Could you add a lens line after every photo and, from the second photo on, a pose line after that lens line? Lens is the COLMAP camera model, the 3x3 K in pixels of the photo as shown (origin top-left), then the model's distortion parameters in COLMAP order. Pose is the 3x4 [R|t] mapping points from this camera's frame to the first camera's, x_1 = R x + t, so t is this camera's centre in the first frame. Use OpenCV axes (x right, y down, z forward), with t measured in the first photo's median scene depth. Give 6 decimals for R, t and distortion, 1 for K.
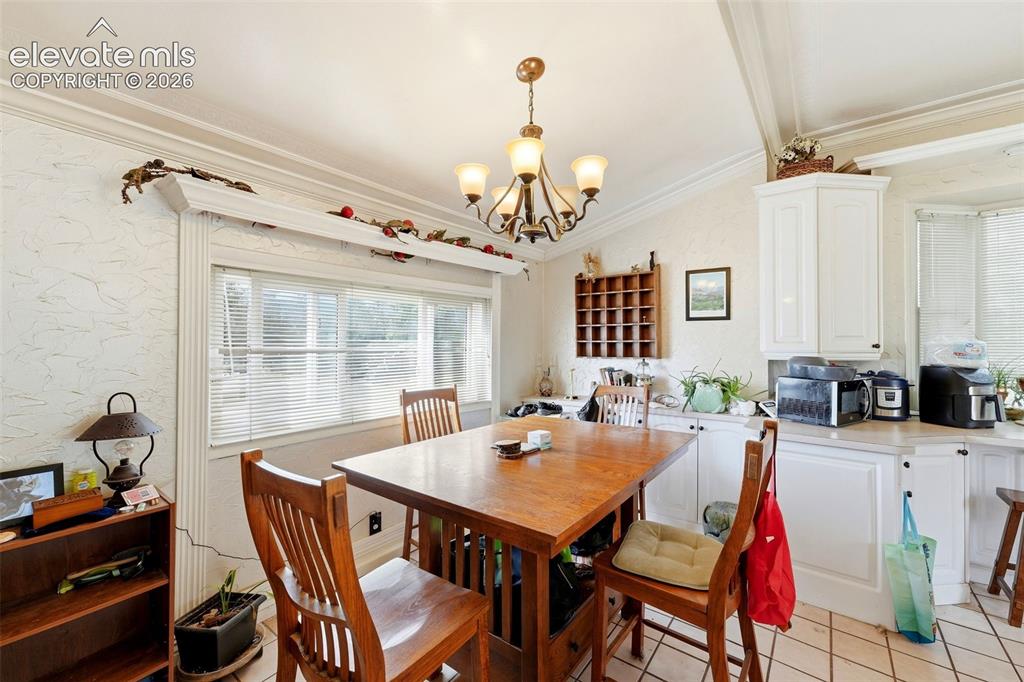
lens RADIAL K [[412.6, 0, 518.4], [0, 412.6, 340.3], [0, 0, 1]] dist [-0.012337, 0.006928]
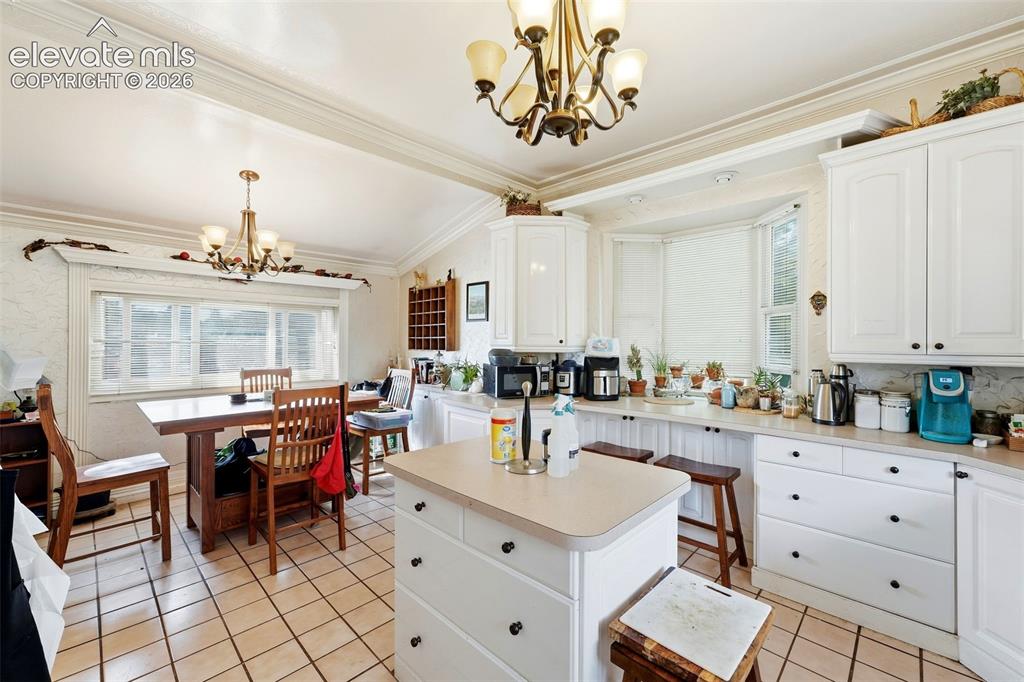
lens RADIAL K [[412.6, 0, 515.5], [0, 412.6, 340.9], [0, 0, 1]] dist [-0.012337, 0.006928]
pose [[0.993538, 0.005896, -0.113348, 0.892368], [-0.005291, 0.999970, 0.005637, 0.005658], [0.113378, -0.005001, 0.993539, -0.379097]]
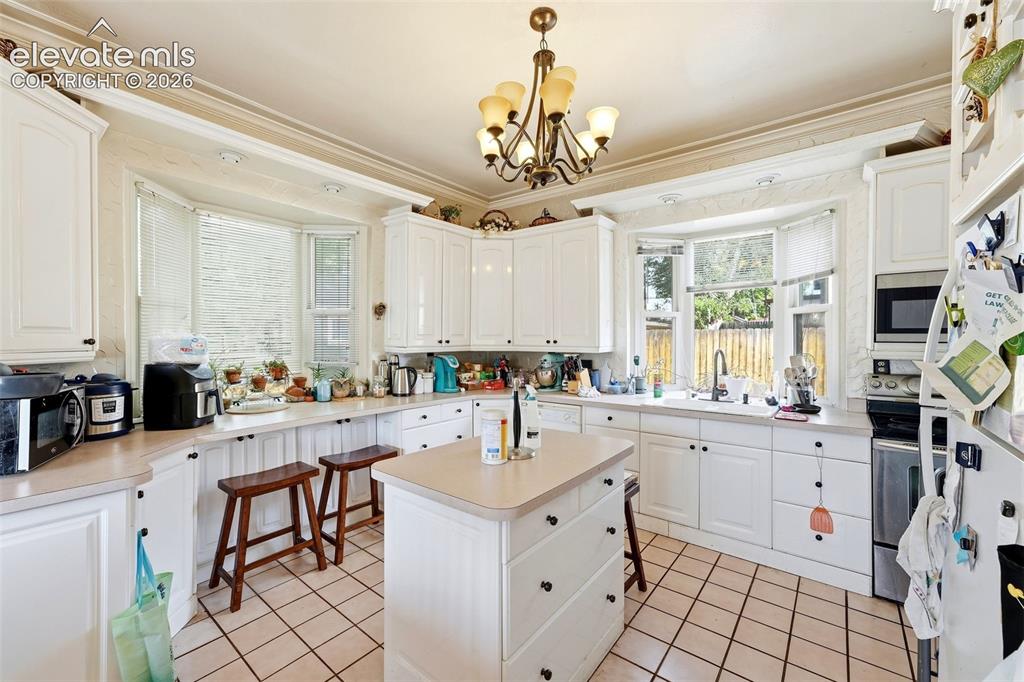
lens RADIAL K [[412.6, 0, 512.4], [0, 412.6, 341.5], [0, 0, 1]] dist [-0.012337, 0.006928]
pose [[0.022186, -0.005684, 0.999738, 0.150416], [-0.006121, 0.999964, 0.005821, 0.005005], [-0.999735, -0.006248, 0.022151, 0.223834]]
